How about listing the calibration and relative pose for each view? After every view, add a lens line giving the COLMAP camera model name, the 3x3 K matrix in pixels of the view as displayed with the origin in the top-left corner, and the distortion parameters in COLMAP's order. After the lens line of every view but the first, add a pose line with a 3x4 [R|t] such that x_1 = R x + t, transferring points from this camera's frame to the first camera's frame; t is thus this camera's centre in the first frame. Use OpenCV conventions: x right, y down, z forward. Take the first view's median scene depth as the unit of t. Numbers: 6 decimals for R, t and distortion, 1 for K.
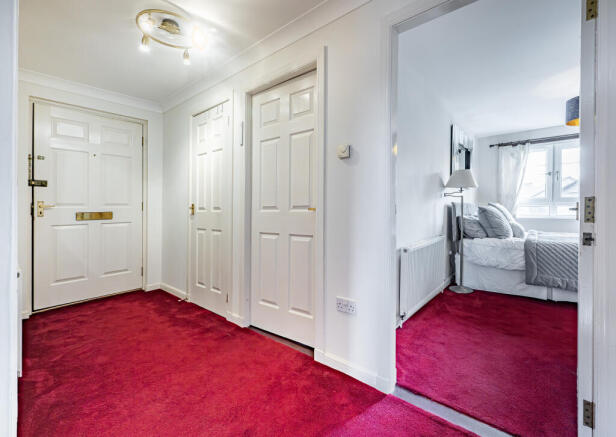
lens RADIAL K [[274.0, 0, 308.8], [0, 274.0, 206.3], [0, 0, 1]] dist [-0.000423, 0.000038]
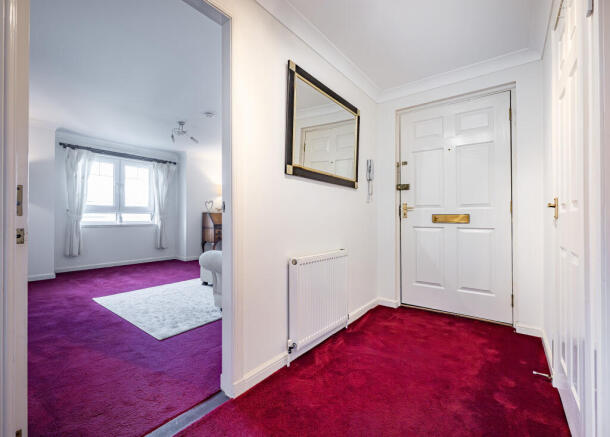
lens RADIAL K [[267.8, 0, 304.0], [0, 267.8, 209.4], [0, 0, 1]] dist [-0.000330, -0.000122]
pose [[0.052957, -0.020888, -0.998378, 0.055272], [-0.000195, 0.999781, -0.020928, 0.025637], [0.998597, 0.001303, 0.052941, 0.529572]]
